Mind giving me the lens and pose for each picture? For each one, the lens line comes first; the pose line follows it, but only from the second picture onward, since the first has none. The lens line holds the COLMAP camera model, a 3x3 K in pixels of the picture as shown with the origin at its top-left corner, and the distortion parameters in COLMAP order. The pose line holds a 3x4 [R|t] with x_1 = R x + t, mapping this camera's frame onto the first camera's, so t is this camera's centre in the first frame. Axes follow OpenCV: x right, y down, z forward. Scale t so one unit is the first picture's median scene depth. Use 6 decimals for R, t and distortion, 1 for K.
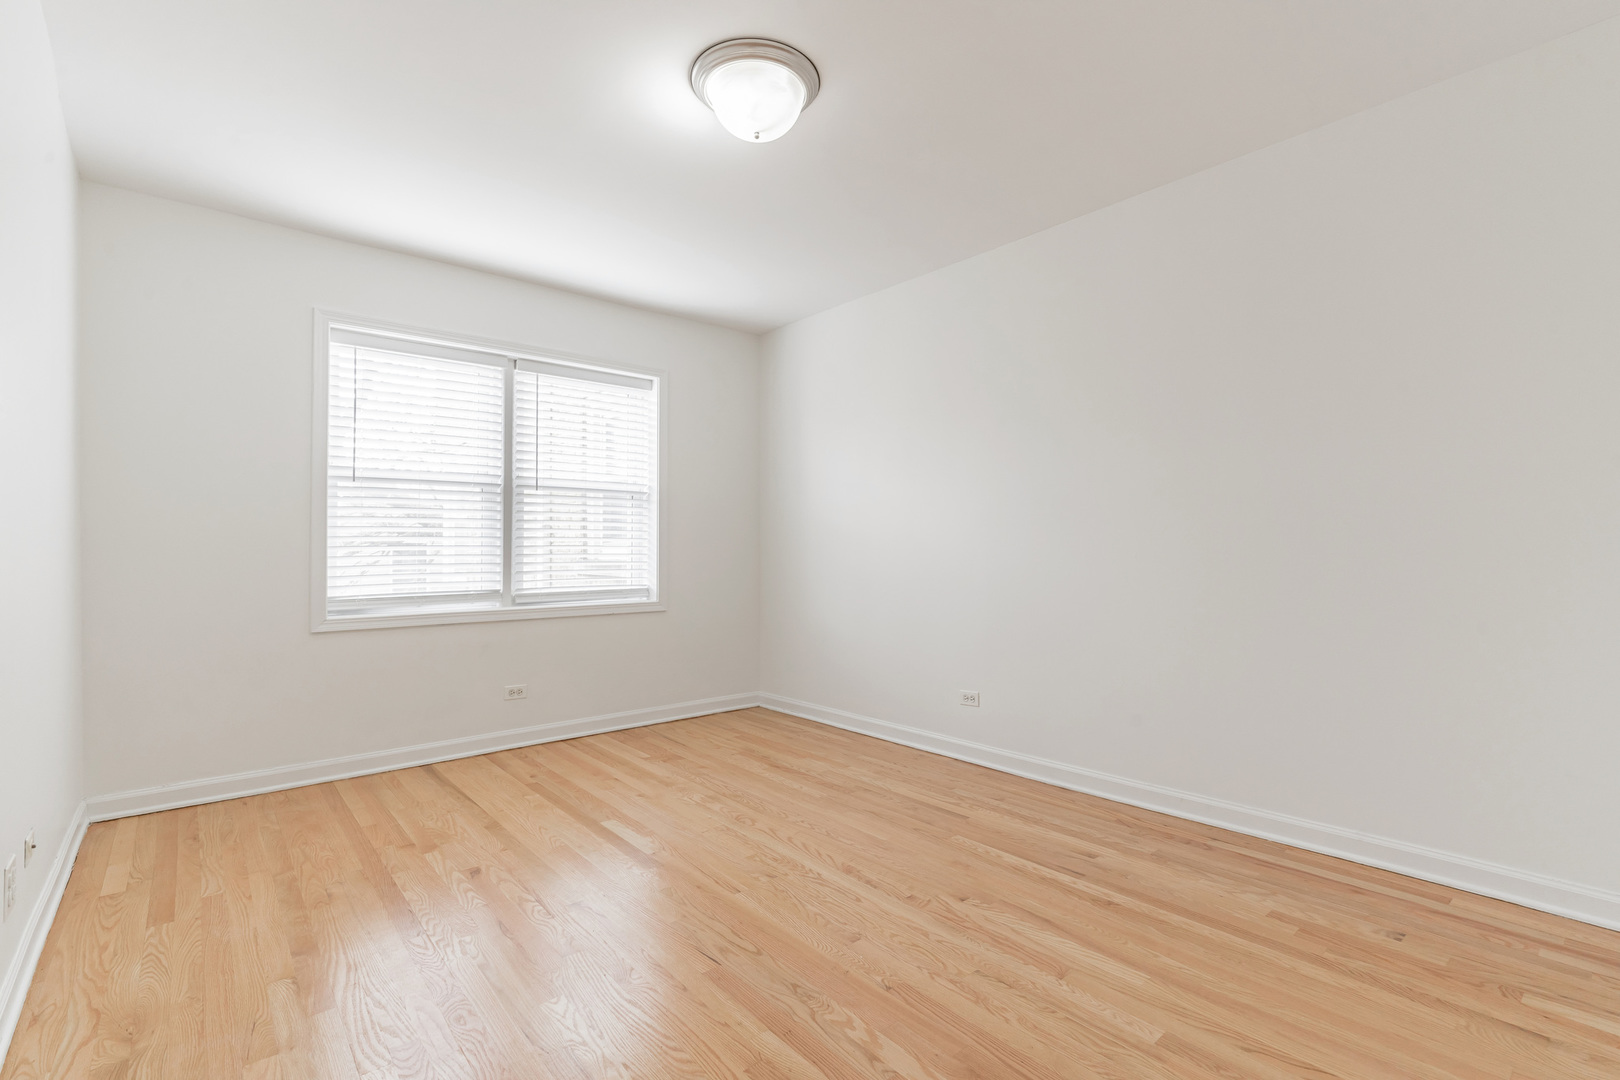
lens RADIAL K [[753.8, 0, 810.0], [0, 753.8, 540.0], [0, 0, 1]] dist [0.000298, 0.000206]
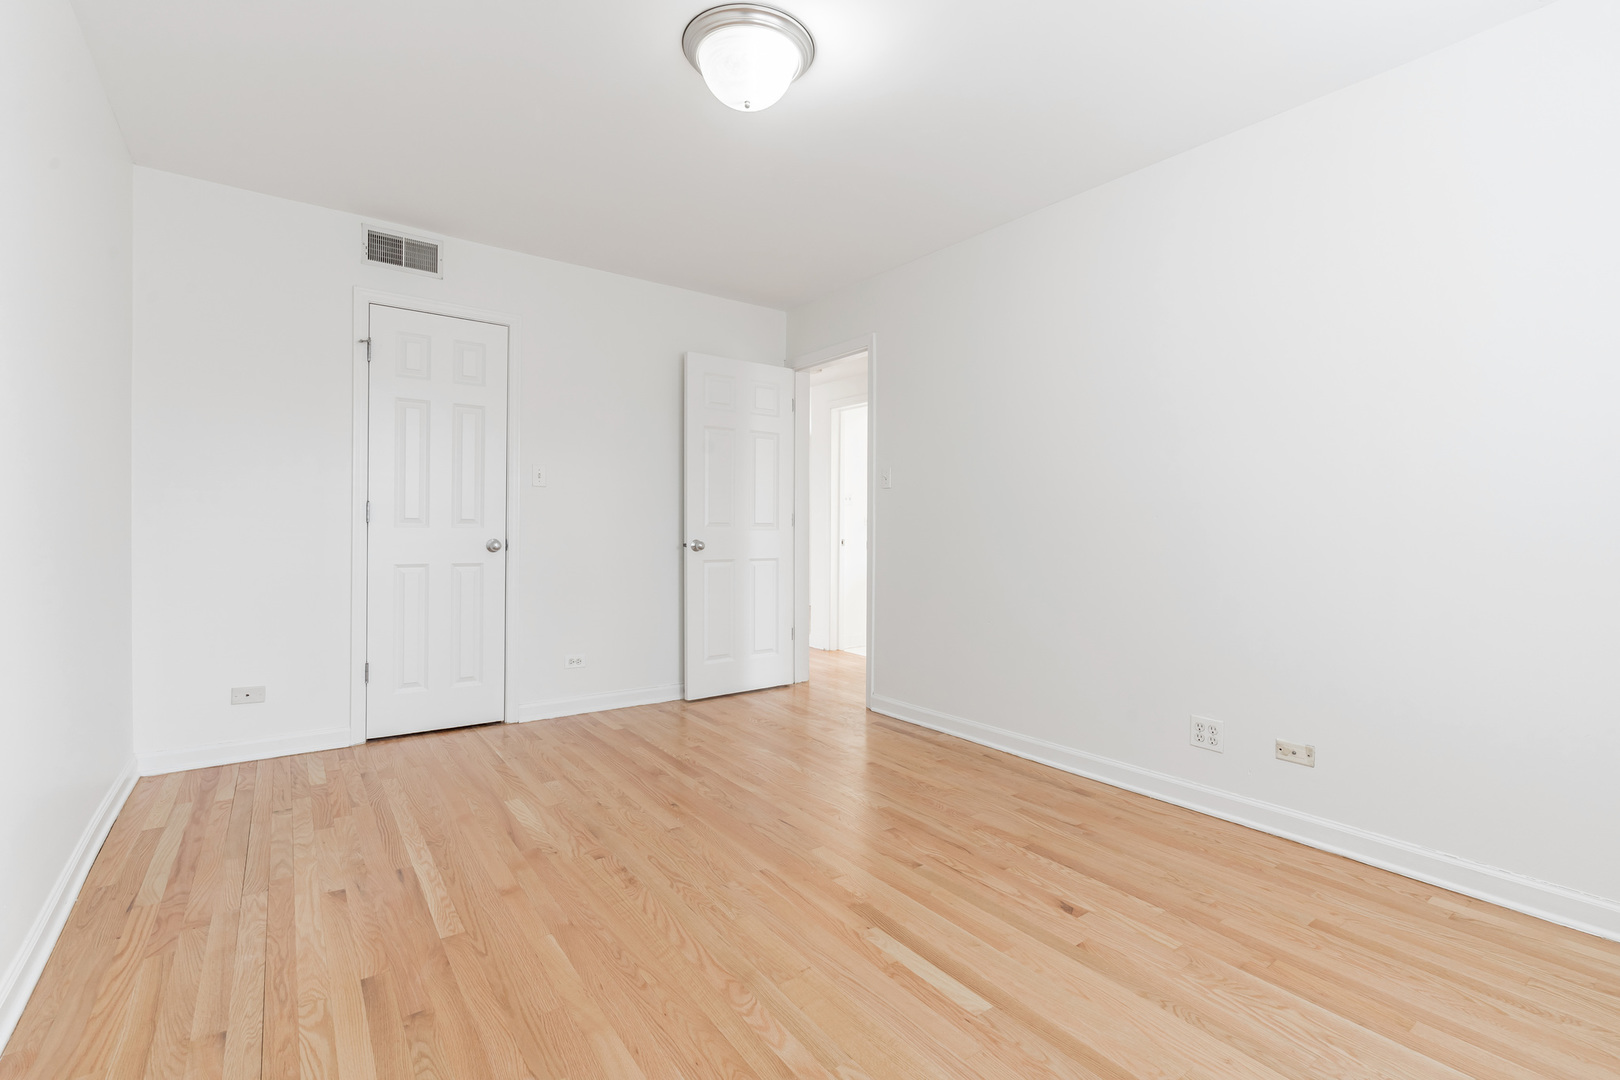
lens RADIAL K [[753.8, 0, 810.0], [0, 753.8, 540.0], [0, 0, 1]] dist [0.000298, 0.000206]
pose [[-0.997906, -0.004412, 0.064529, -0.227472], [-0.004659, 0.999982, -0.003680, 0.034428], [-0.064511, -0.003973, -0.997909, 2.055090]]
